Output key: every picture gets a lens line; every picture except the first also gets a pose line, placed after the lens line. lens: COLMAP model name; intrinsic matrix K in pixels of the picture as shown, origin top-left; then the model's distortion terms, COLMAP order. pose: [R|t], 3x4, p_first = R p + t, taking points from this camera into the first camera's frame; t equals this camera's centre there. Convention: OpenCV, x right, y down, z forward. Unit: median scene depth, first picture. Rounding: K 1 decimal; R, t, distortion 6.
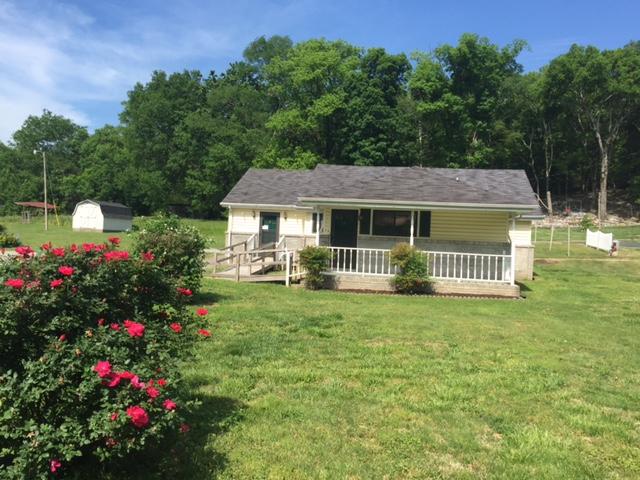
lens RADIAL K [[537.8, 0, 300.7], [0, 537.8, 238.8], [0, 0, 1]] dist [0.091906, -0.199963]
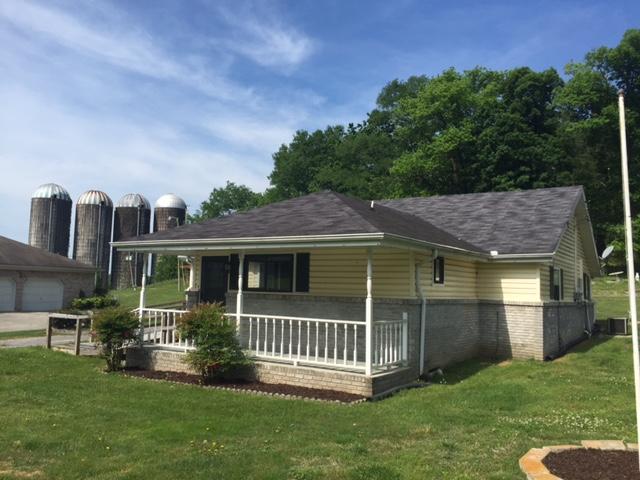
lens RADIAL K [[537.0, 0, 320.0], [0, 537.0, 240.0], [0, 0, 1]] dist [0.044166, -0.001397]
pose [[0.920785, -0.055421, -0.386112, 0.172319], [0.014454, 0.994023, -0.108207, 0.001555], [0.389801, 0.094054, 0.916083, 0.135918]]
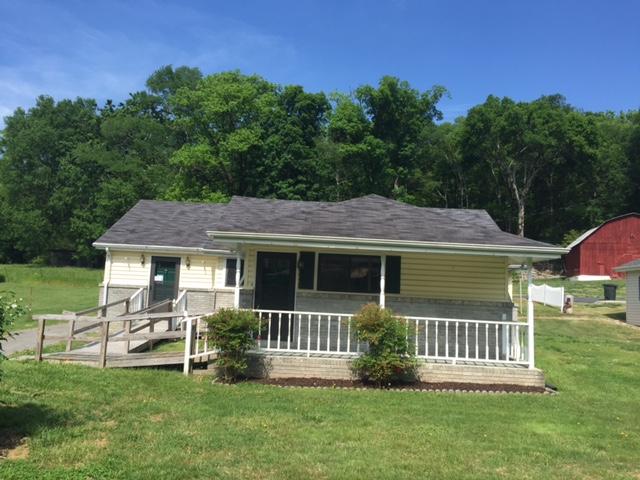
lens RADIAL K [[537.8, 0, 300.7], [0, 537.8, 238.8], [0, 0, 1]] dist [0.091906, -0.199963]
pose [[0.985573, 0.018299, 0.168261, -0.000897], [-0.002555, 0.995633, -0.093317, -0.002884], [-0.169234, 0.091541, 0.981315, 0.115316]]
